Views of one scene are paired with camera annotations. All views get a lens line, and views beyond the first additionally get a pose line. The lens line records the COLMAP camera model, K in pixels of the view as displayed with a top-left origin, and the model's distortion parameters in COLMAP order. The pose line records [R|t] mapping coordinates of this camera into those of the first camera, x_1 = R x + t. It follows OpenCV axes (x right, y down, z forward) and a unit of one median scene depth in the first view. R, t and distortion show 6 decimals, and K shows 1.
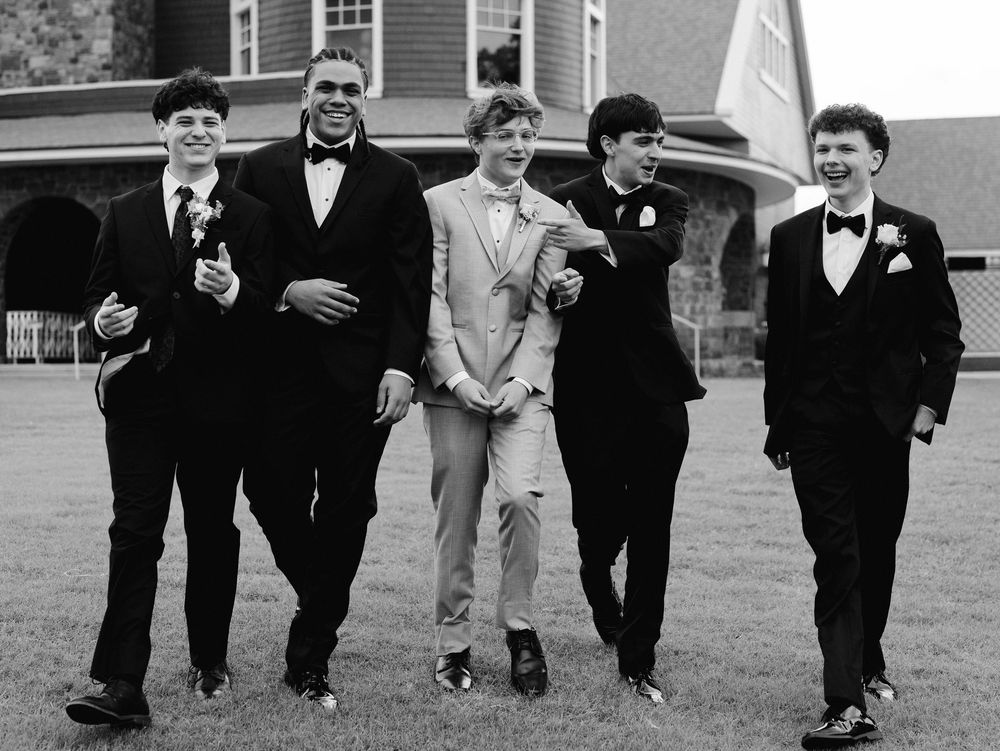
lens RADIAL K [[1472.8, 0, 499.6], [0, 1472.8, 374.9], [0, 0, 1]] dist [-0.005484, 0.000000]
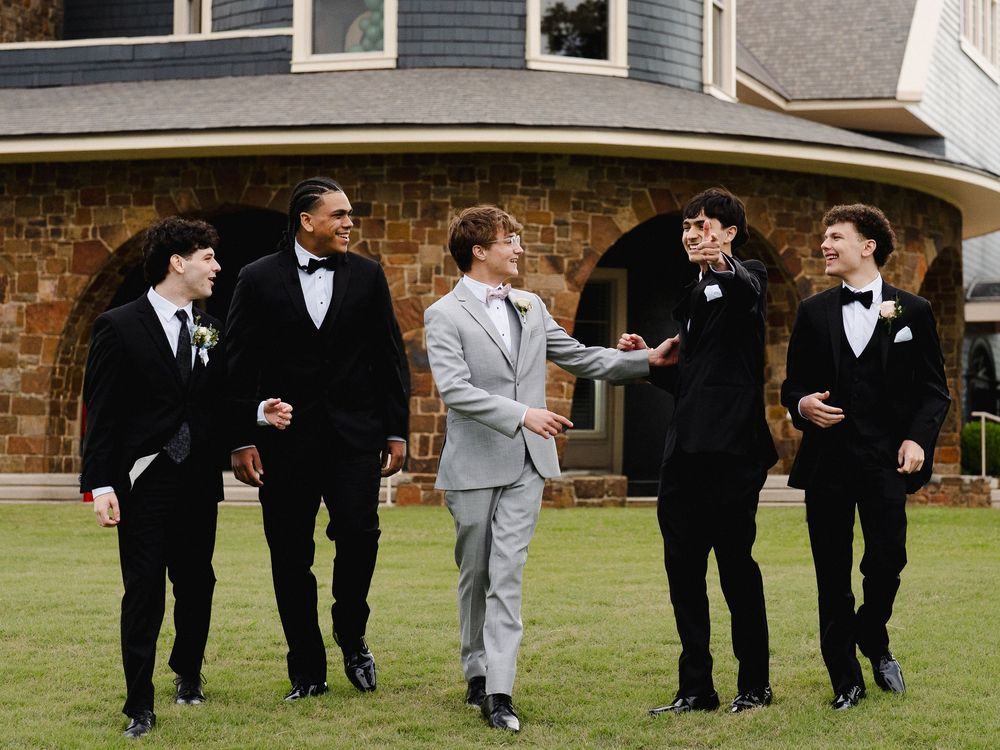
lens RADIAL K [[1472.8, 0, 500.6], [0, 1472.8, 375.5], [0, 0, 1]] dist [-0.005484, 0.000000]
pose [[0.997185, 0.016235, -0.073200, 0.016944], [-0.016801, 0.999833, -0.007124, -0.045059], [0.073072, 0.008334, 0.997292, 0.335552]]
